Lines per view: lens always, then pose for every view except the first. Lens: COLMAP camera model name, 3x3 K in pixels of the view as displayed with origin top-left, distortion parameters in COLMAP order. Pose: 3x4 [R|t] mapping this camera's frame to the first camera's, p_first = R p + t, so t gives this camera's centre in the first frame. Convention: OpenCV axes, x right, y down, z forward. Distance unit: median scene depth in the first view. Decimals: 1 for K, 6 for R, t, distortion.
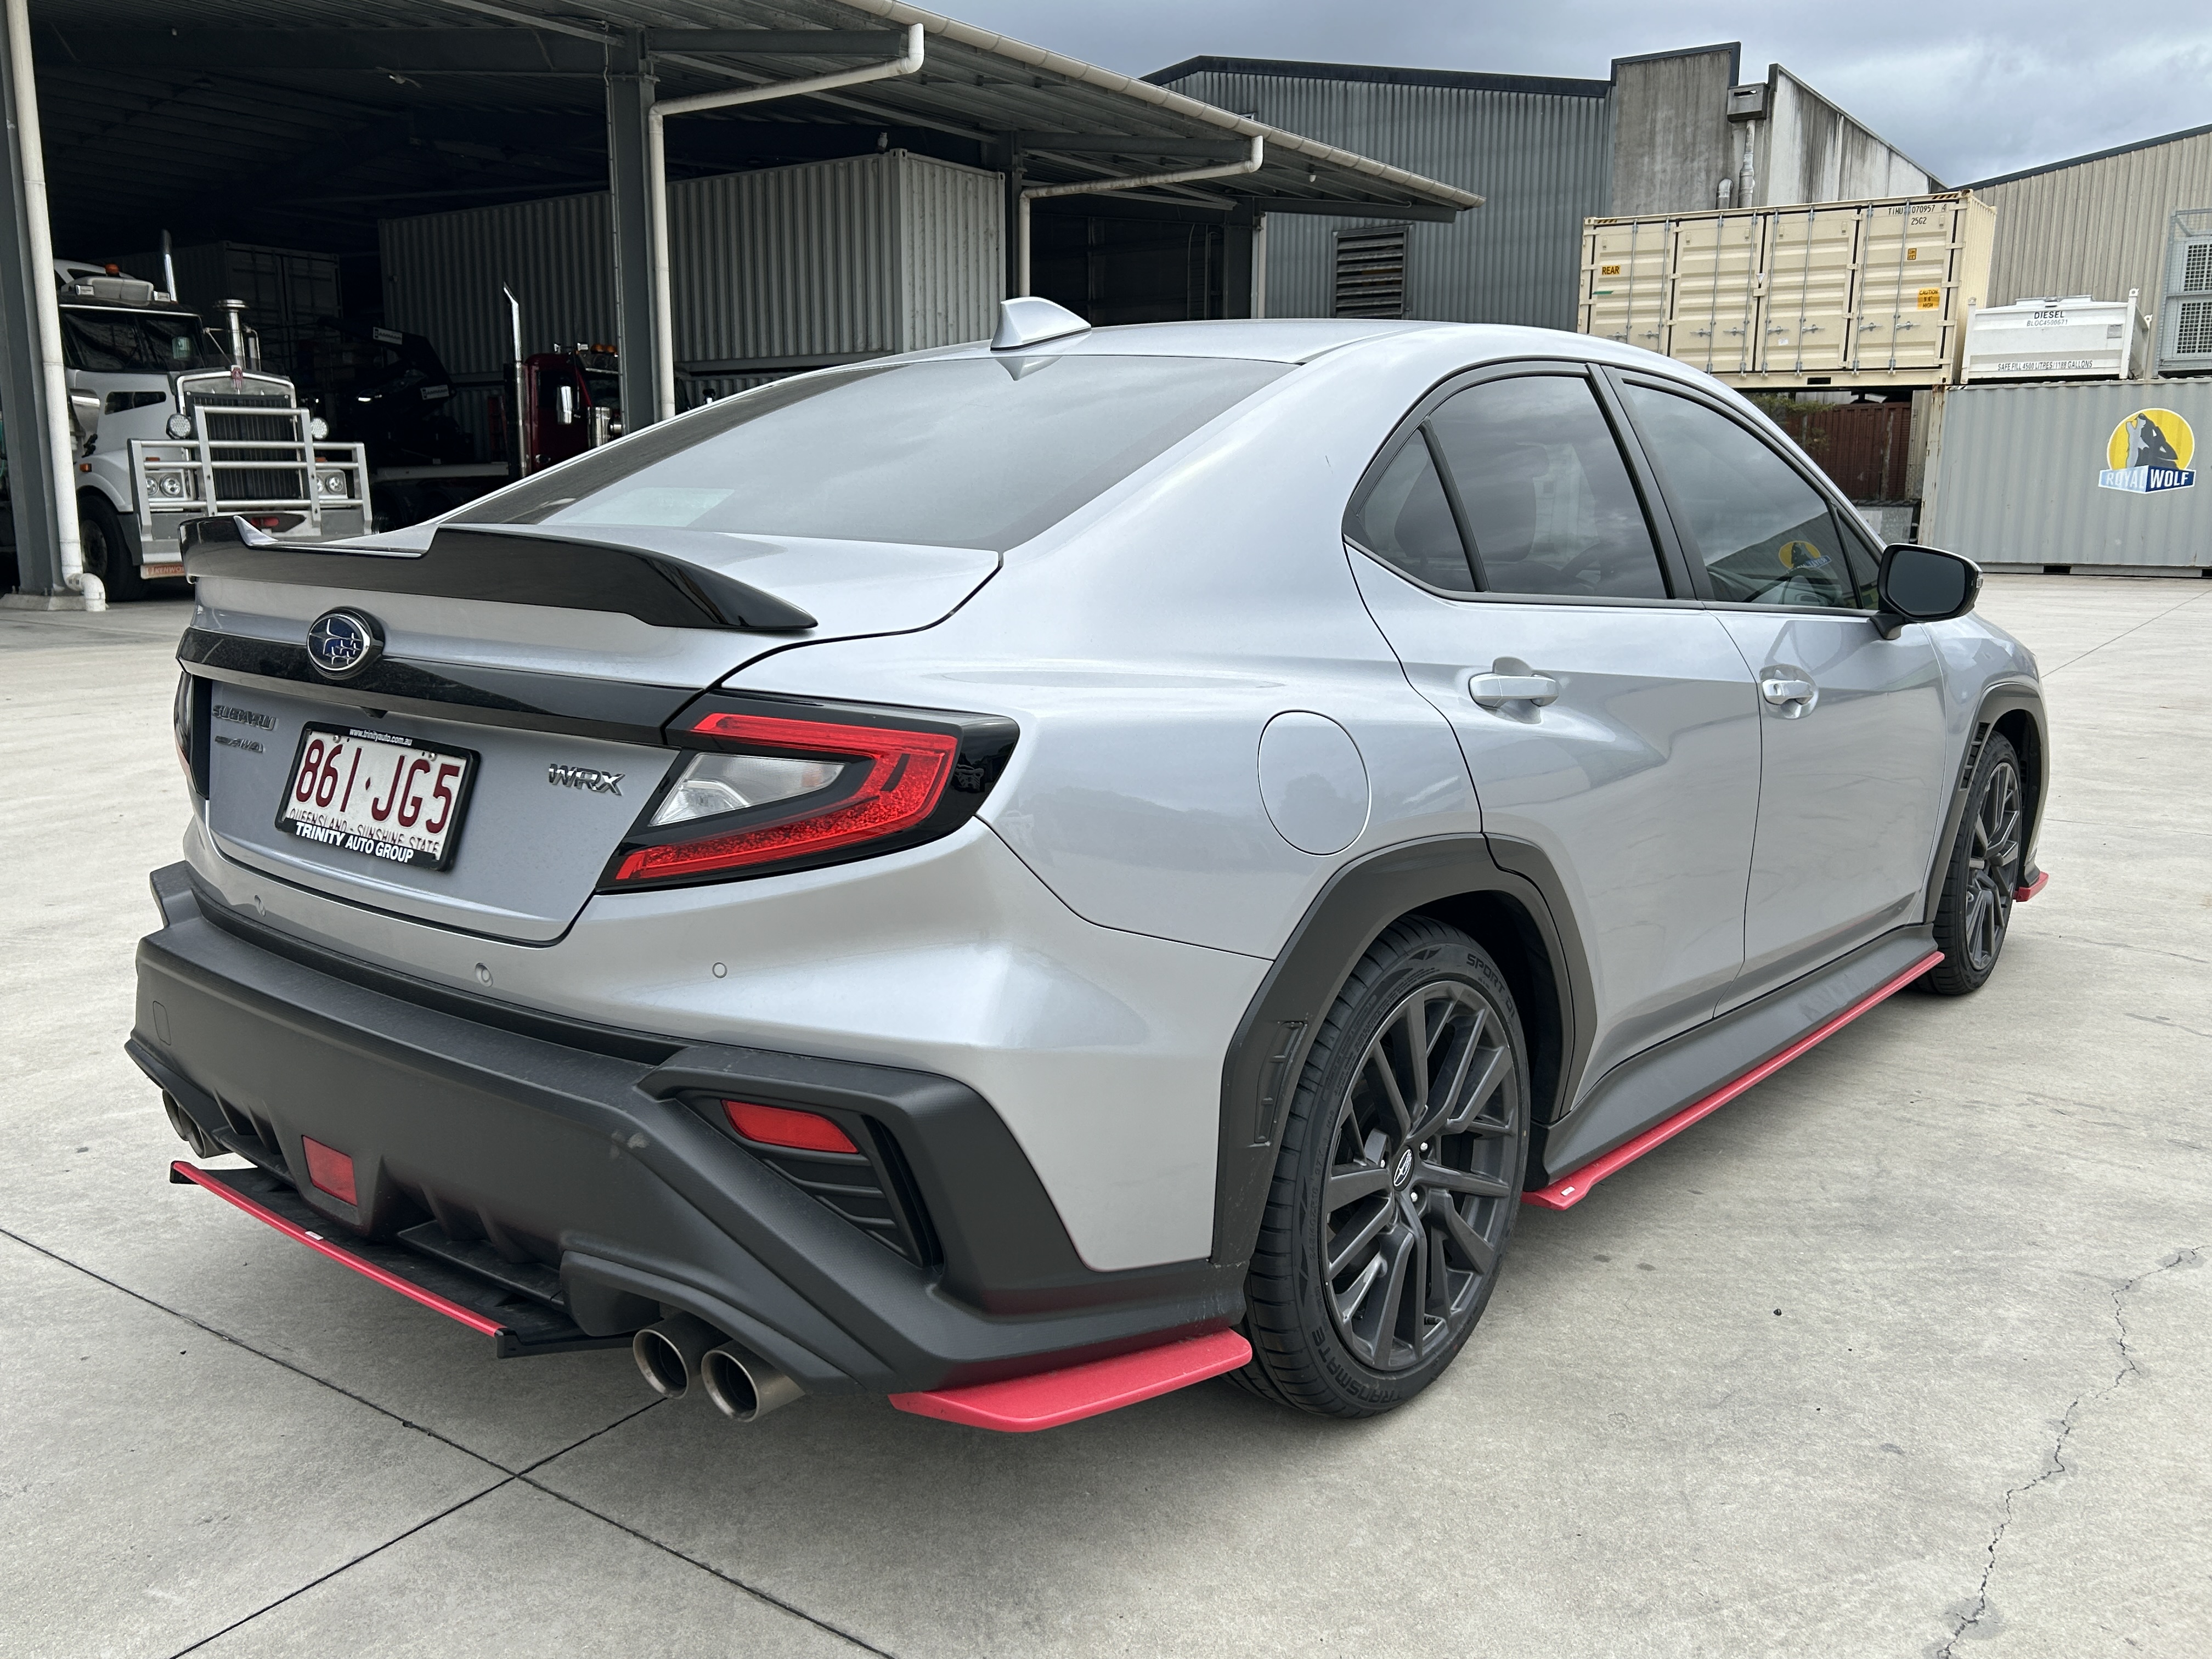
lens RADIAL K [[1818.7, 0, 1097.4], [0, 1818.7, 824.1], [0, 0, 1]] dist [0.037055, -0.031847]
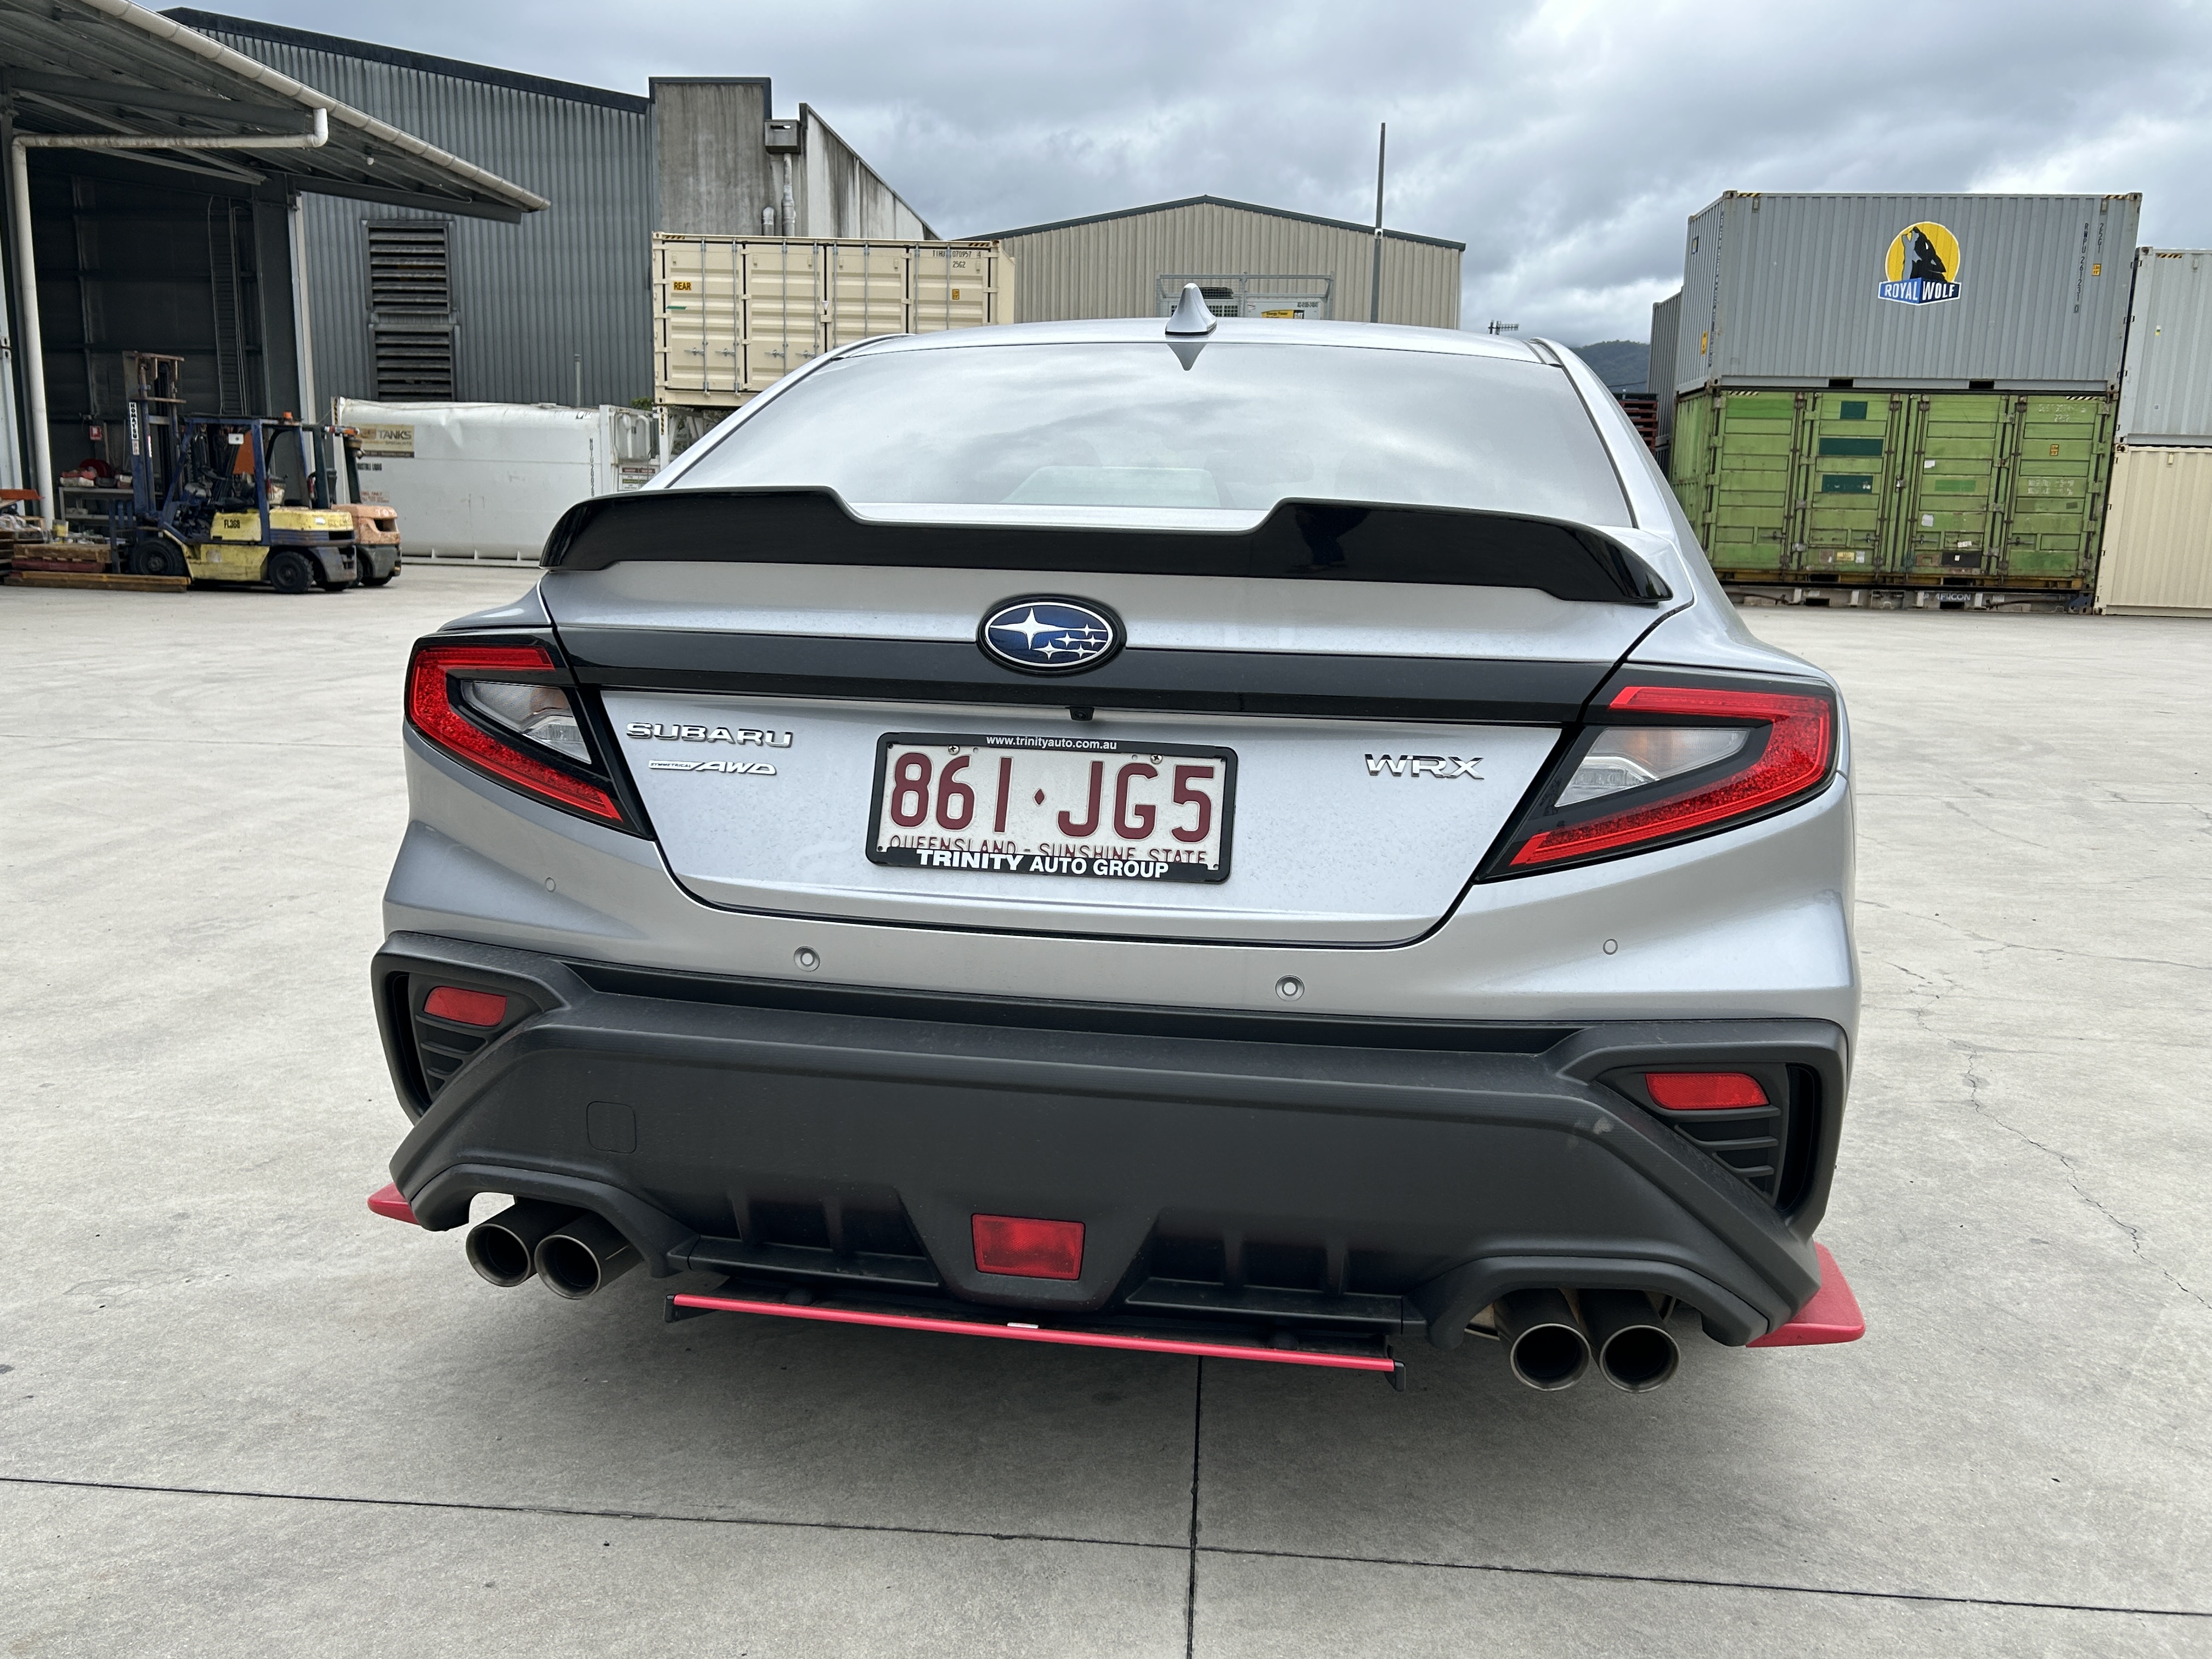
lens RADIAL K [[1818.7, 0, 1094.0], [0, 1818.7, 825.6], [0, 0, 1]] dist [0.037055, -0.031847]
pose [[0.860589, -0.074309, 0.503849, -0.060547], [0.077464, 0.996887, 0.014712, -0.001422], [-0.503374, 0.026369, 0.863666, 0.017720]]
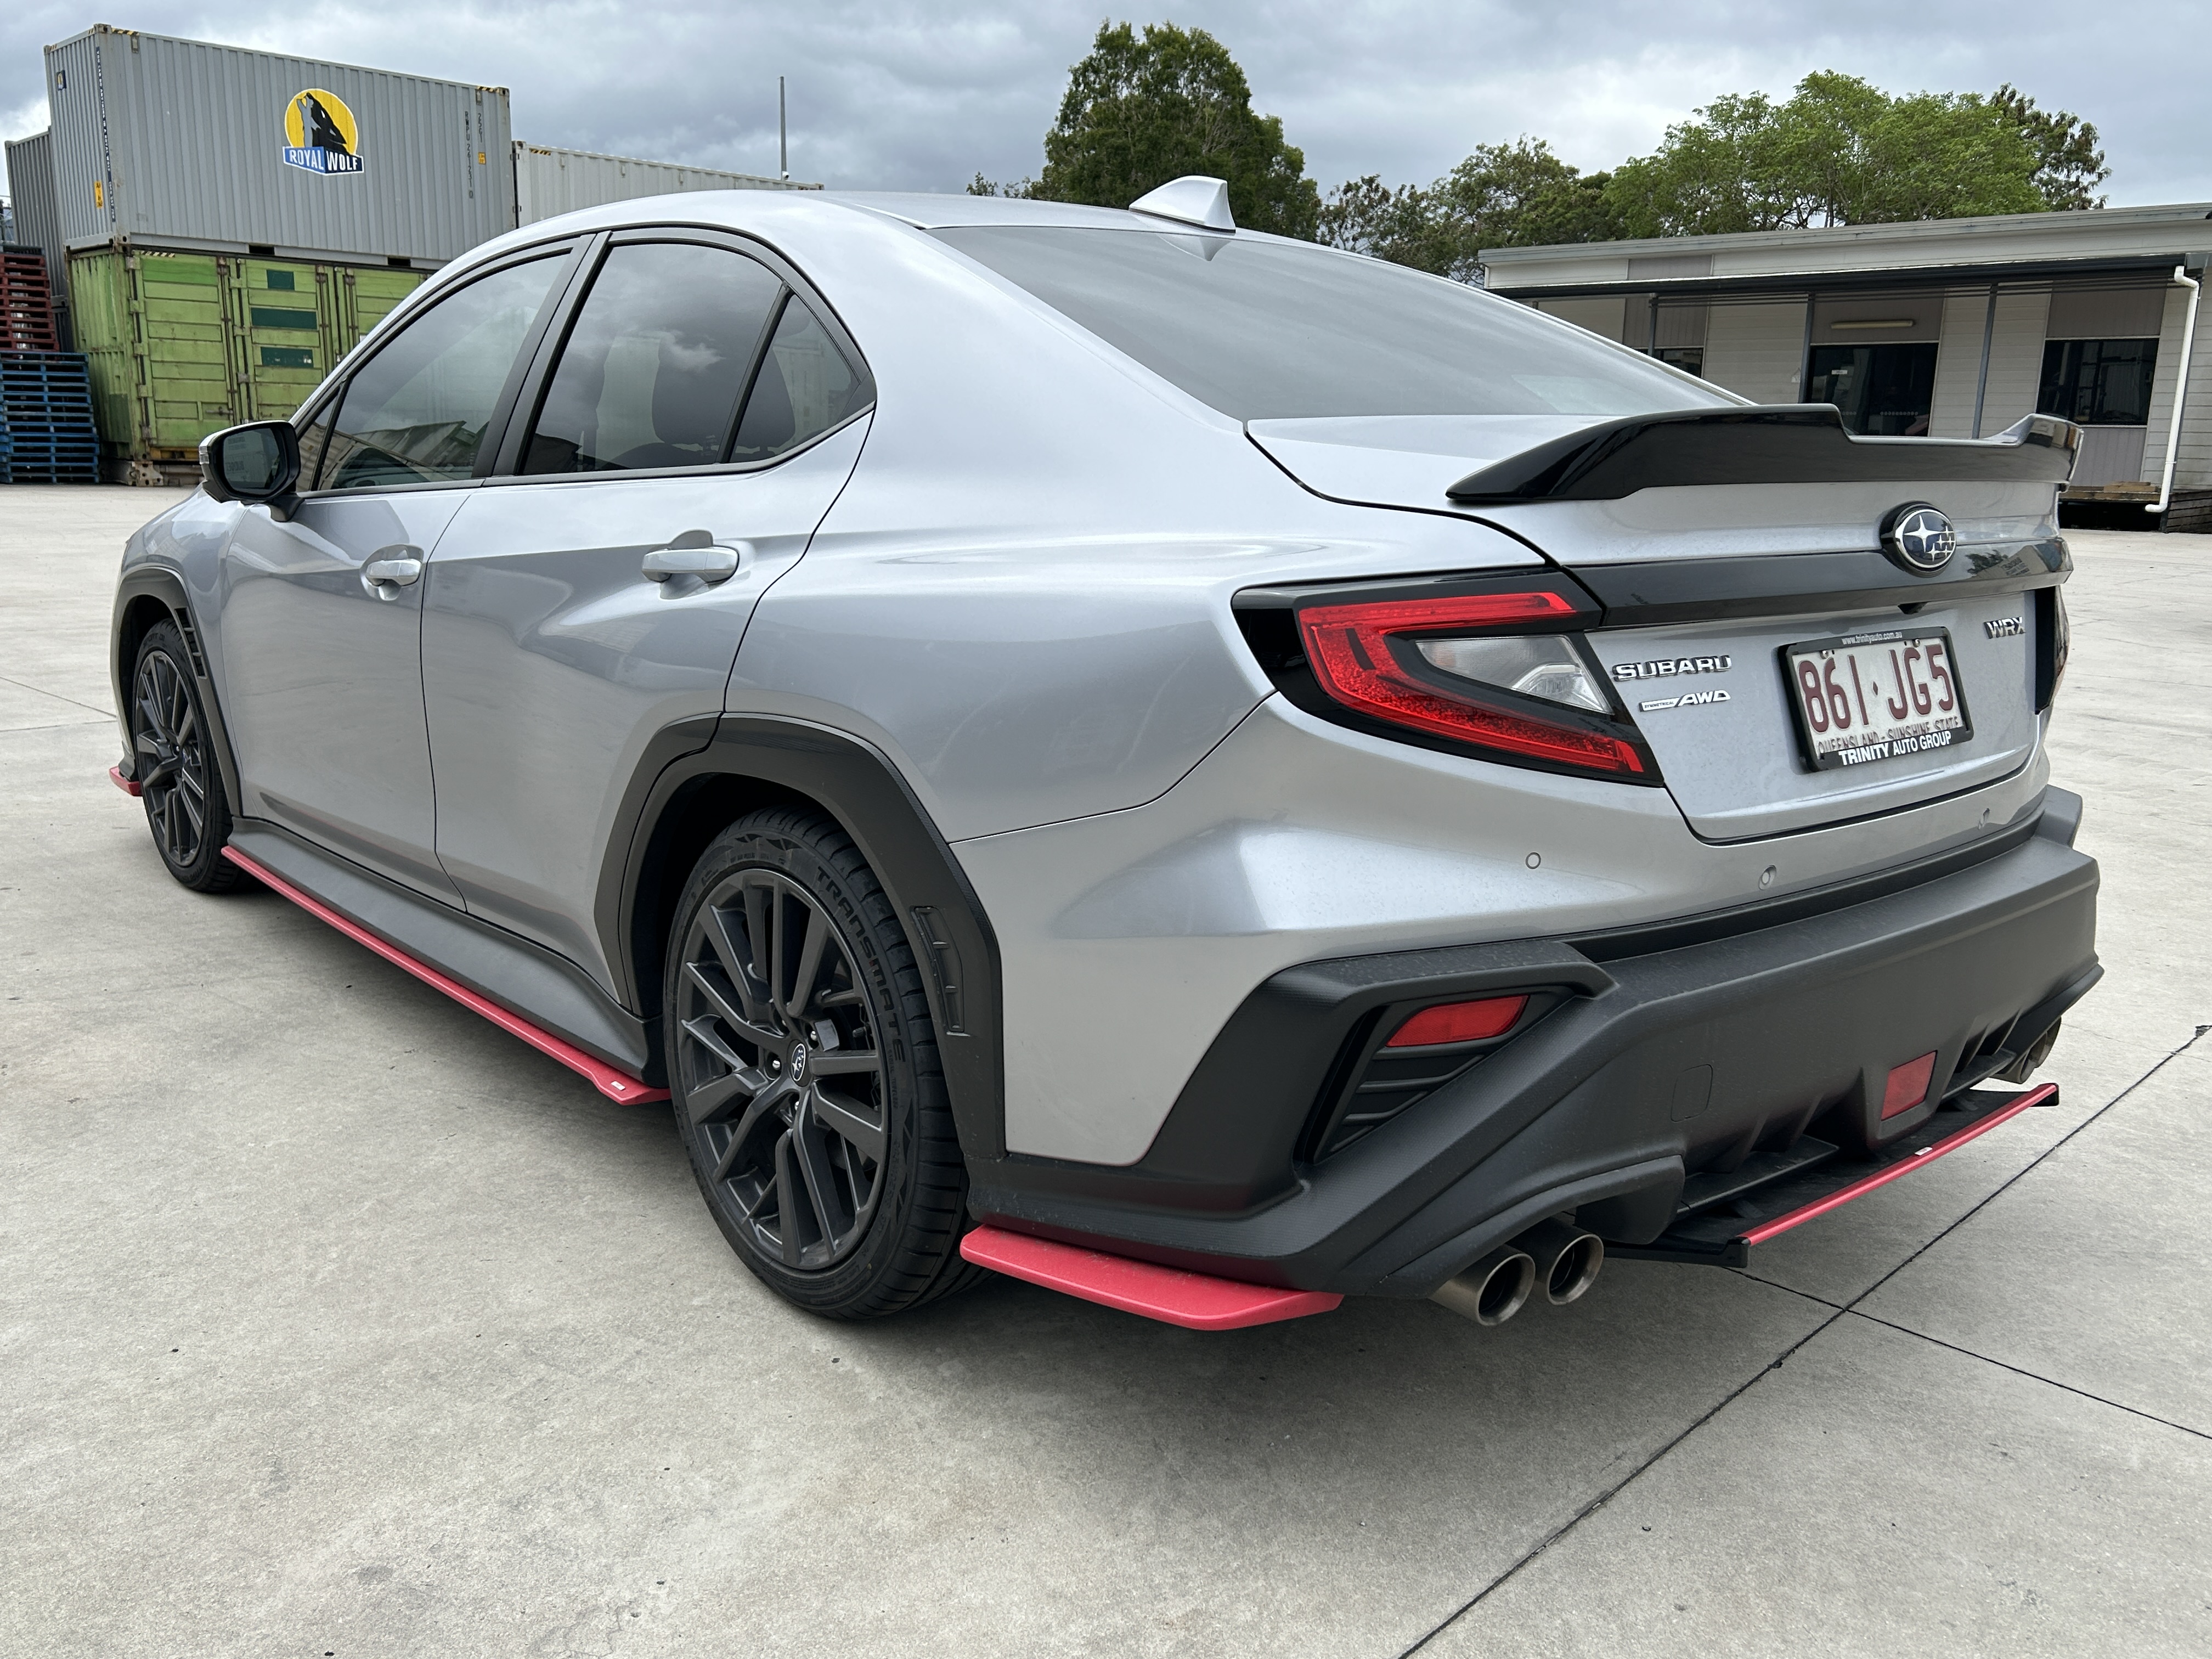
lens RADIAL K [[1818.7, 0, 1091.2], [0, 1818.7, 824.6], [0, 0, 1]] dist [0.037055, -0.031847]
pose [[0.168887, -0.215246, 0.961845, -0.104650], [0.161379, 0.968733, 0.188451, -0.014883], [-0.972334, 0.123395, 0.198343, 0.090593]]
